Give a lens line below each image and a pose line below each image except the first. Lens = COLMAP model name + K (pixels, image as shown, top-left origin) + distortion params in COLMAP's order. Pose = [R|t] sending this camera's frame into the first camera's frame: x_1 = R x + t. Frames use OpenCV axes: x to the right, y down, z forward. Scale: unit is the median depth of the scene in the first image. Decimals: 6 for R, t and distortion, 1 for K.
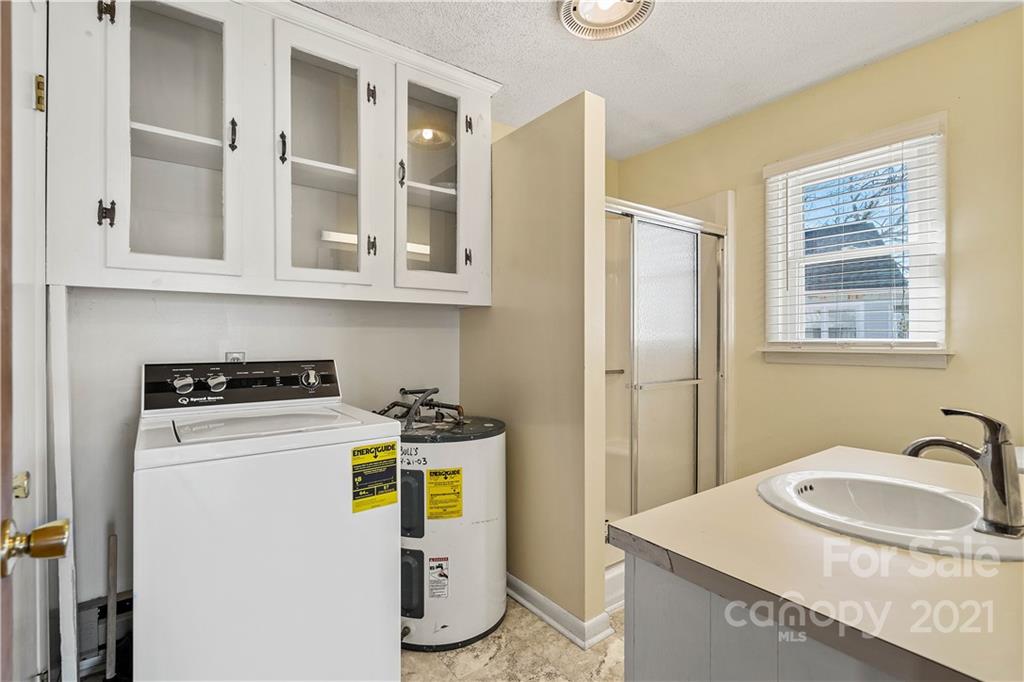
lens RADIAL K [[469.2, 0, 510.5], [0, 469.2, 342.8], [0, 0, 1]] dist [-0.002368, 0.001361]
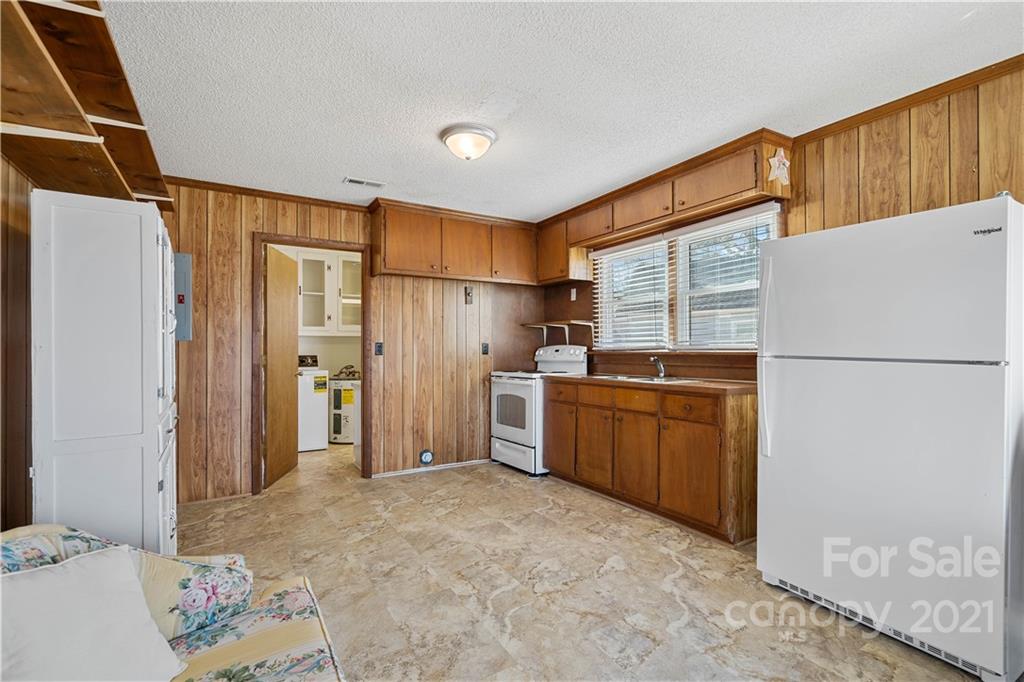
lens RADIAL K [[469.2, 0, 511.4], [0, 469.2, 343.8], [0, 0, 1]] dist [-0.002368, 0.001361]
pose [[0.995814, -0.004785, -0.091276, 1.093897], [0.003083, 0.999819, -0.018786, 0.021934], [0.091350, 0.018426, 0.995648, -1.809648]]
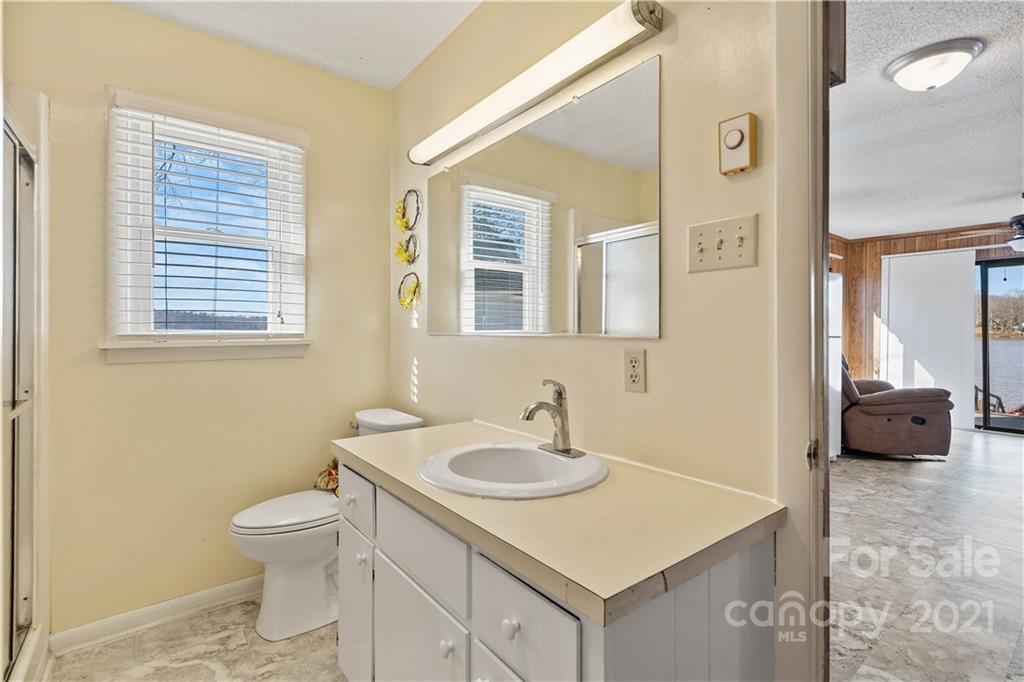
lens RADIAL K [[469.2, 0, 502.6], [0, 469.2, 331.6], [0, 0, 1]] dist [-0.002368, 0.001361]
pose [[-0.007084, -0.006307, 0.999955, -0.220348], [0.009936, 0.999930, 0.006378, -0.007366], [-0.999926, 0.009981, -0.007021, 0.527511]]
